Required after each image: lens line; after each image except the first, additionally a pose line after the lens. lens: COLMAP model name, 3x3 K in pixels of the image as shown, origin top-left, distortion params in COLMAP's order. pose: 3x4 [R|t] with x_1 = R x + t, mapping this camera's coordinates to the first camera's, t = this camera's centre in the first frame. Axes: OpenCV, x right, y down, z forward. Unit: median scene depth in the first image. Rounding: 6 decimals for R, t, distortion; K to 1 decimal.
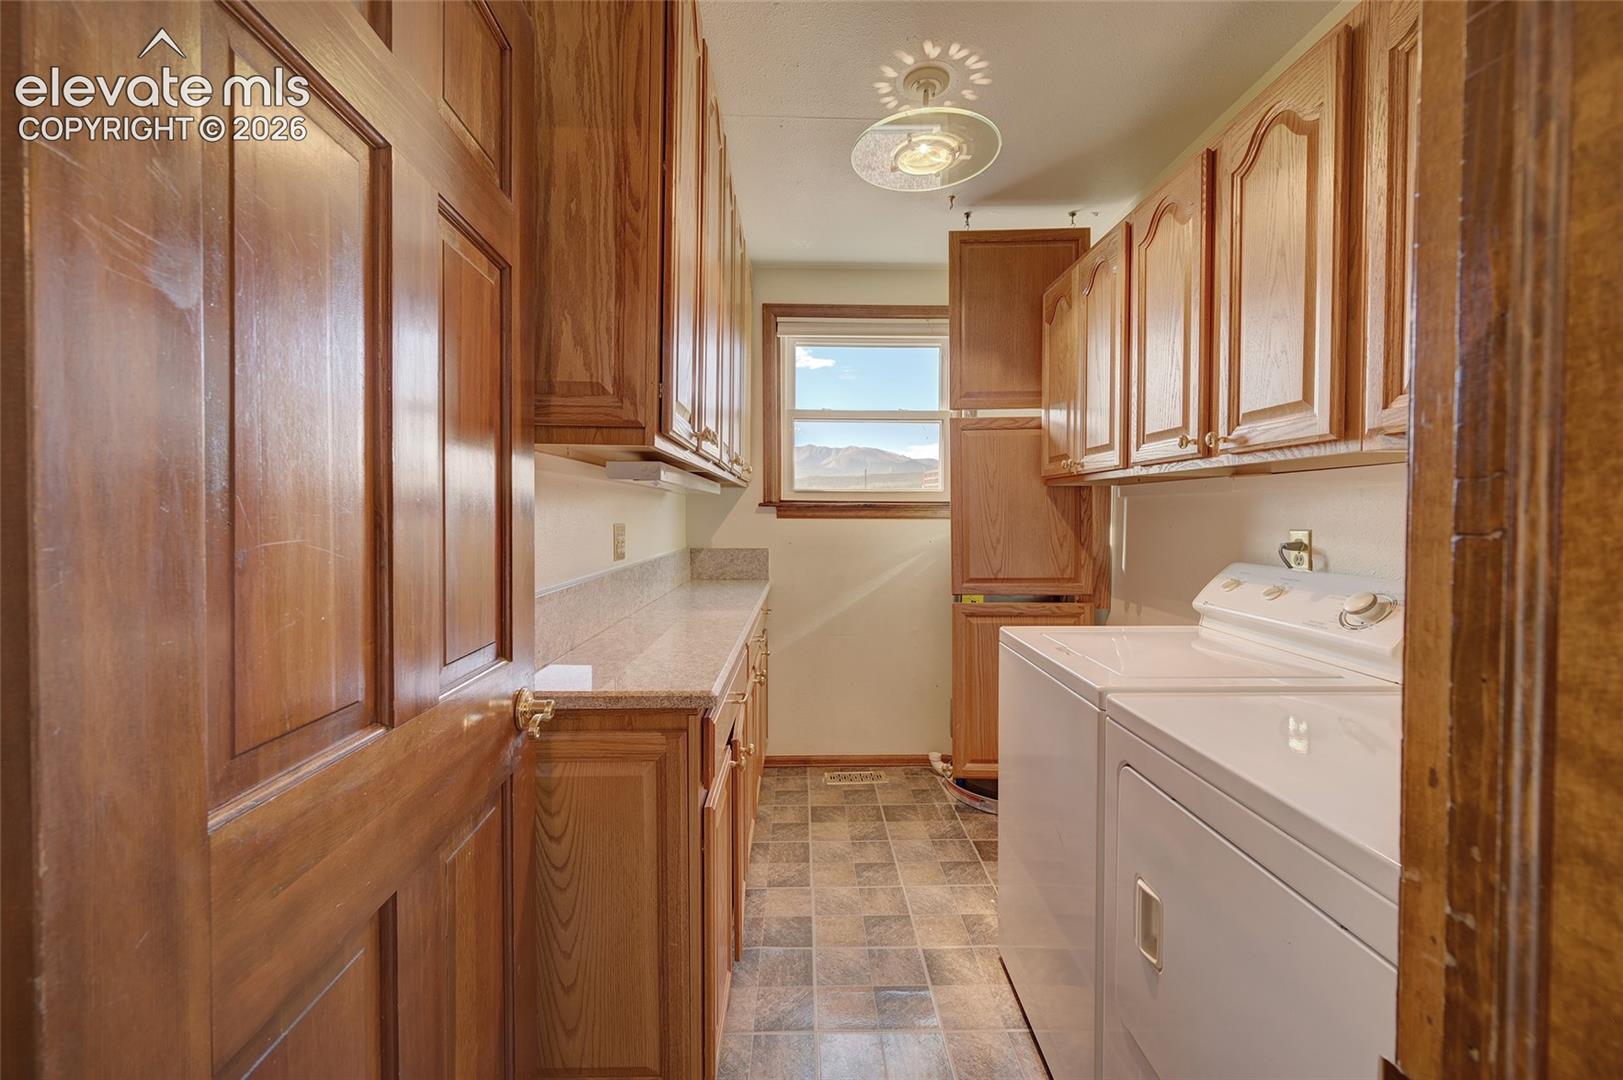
lens RADIAL K [[645.0, 0, 815.5], [0, 645.0, 509.4], [0, 0, 1]] dist [-0.005749, -0.000016]
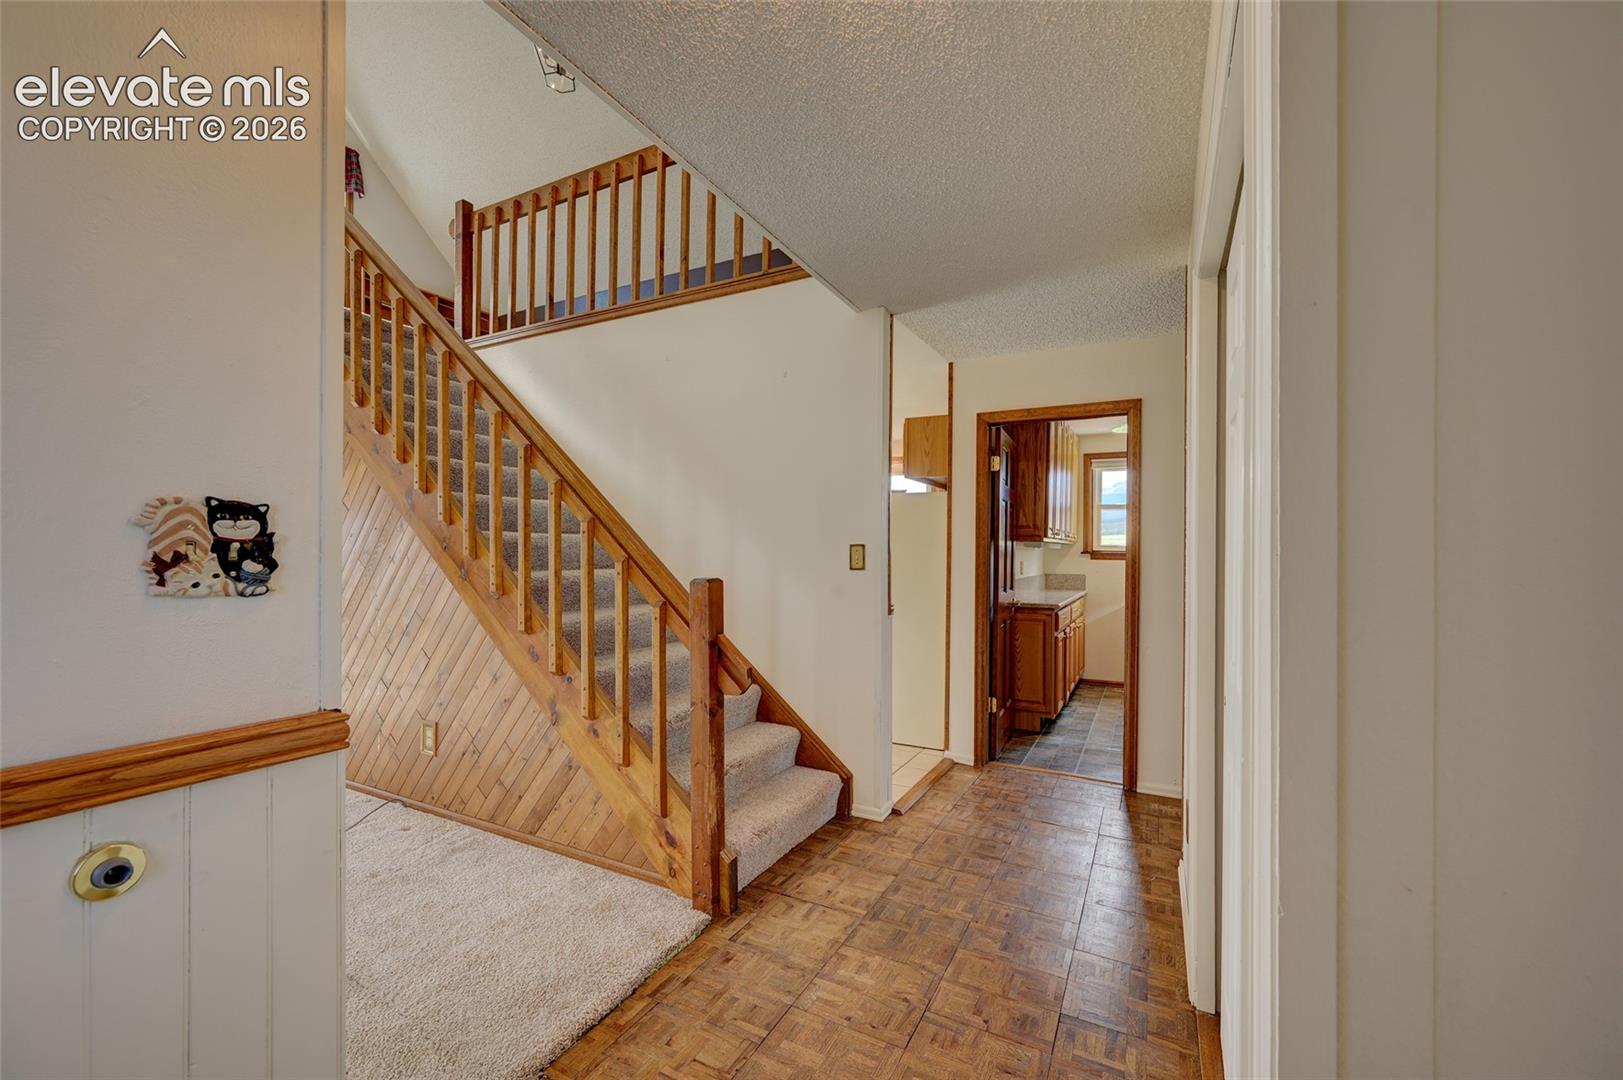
lens RADIAL K [[646.3, 0, 815.9], [0, 646.3, 552.6], [0, 0, 1]] dist [-0.002286, -0.000101]
pose [[0.872924, 0.005368, -0.487826, 0.309195], [-0.002990, 0.999980, 0.005655, -0.029198], [0.487846, -0.003478, 0.872923, -2.090911]]
